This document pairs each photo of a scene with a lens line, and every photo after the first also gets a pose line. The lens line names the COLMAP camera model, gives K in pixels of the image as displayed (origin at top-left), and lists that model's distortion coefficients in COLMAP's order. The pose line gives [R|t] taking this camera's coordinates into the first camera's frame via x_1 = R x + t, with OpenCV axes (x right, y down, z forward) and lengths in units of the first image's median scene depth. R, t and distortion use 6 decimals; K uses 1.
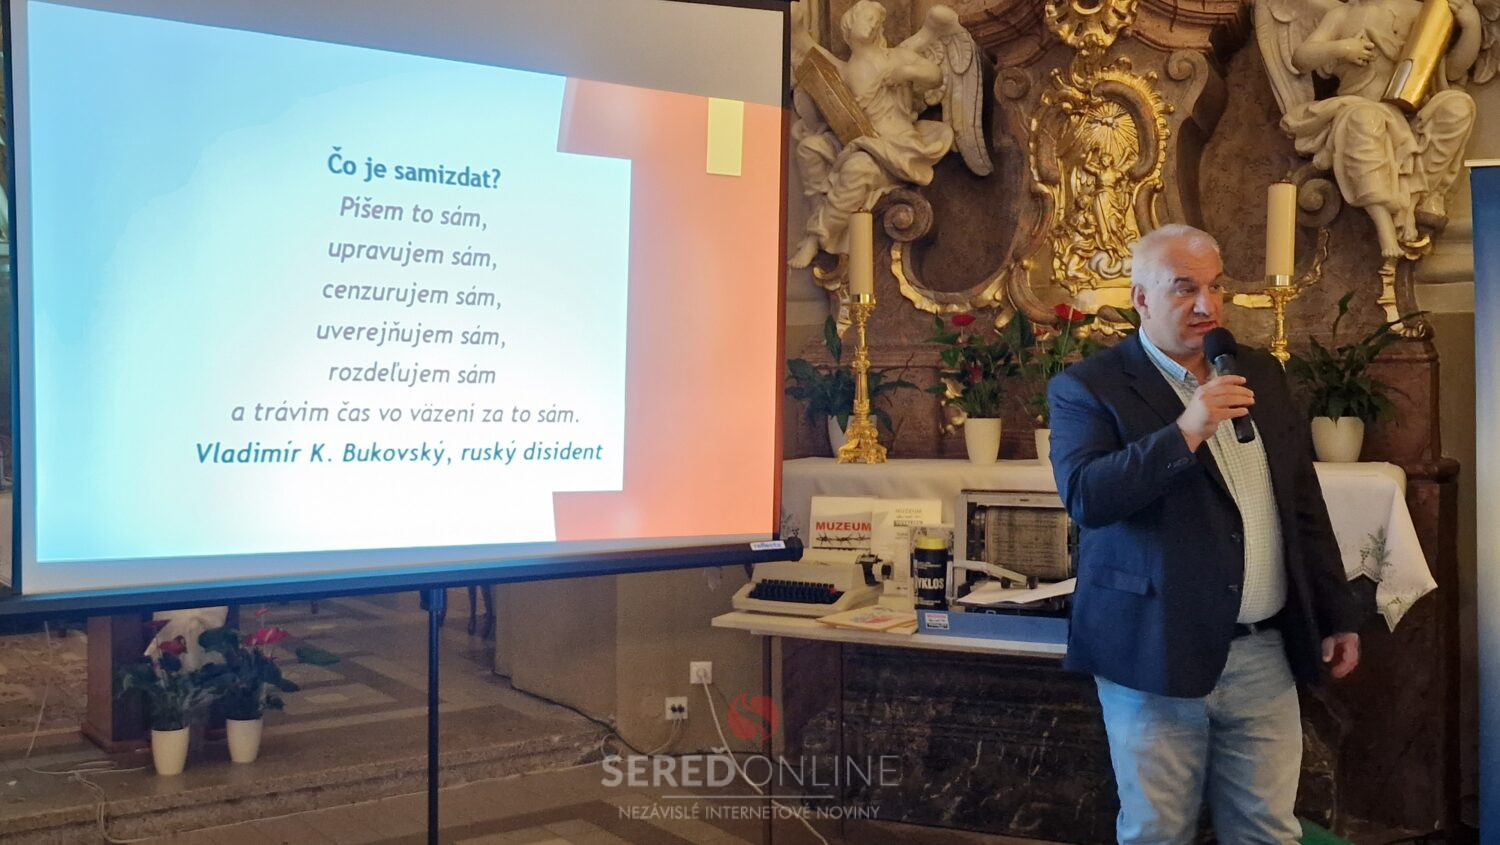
lens RADIAL K [[1613.5, 0, 710.2], [0, 1613.5, 399.0], [0, 0, 1]] dist [0.149444, -0.360087]
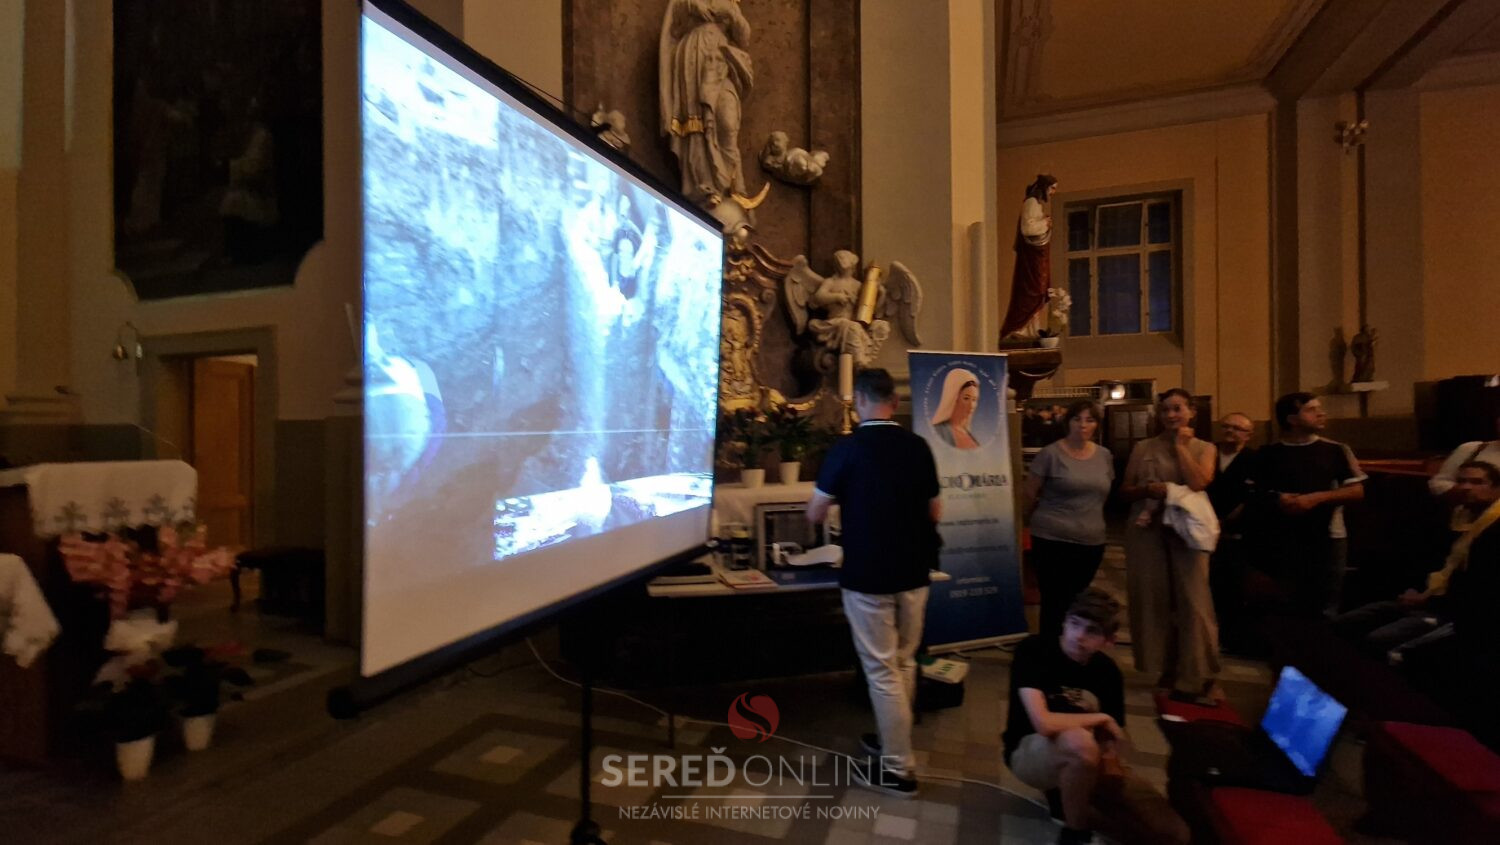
lens RADIAL K [[695.9, 0, 745.2], [0, 695.9, 430.8], [0, 0, 1]] dist [0.001872, -0.000927]
pose [[0.790946, 0.004033, 0.611872, -0.283357], [0.013477, 0.999621, -0.024010, -0.007373], [-0.611737, 0.027237, 0.790592, 0.304403]]
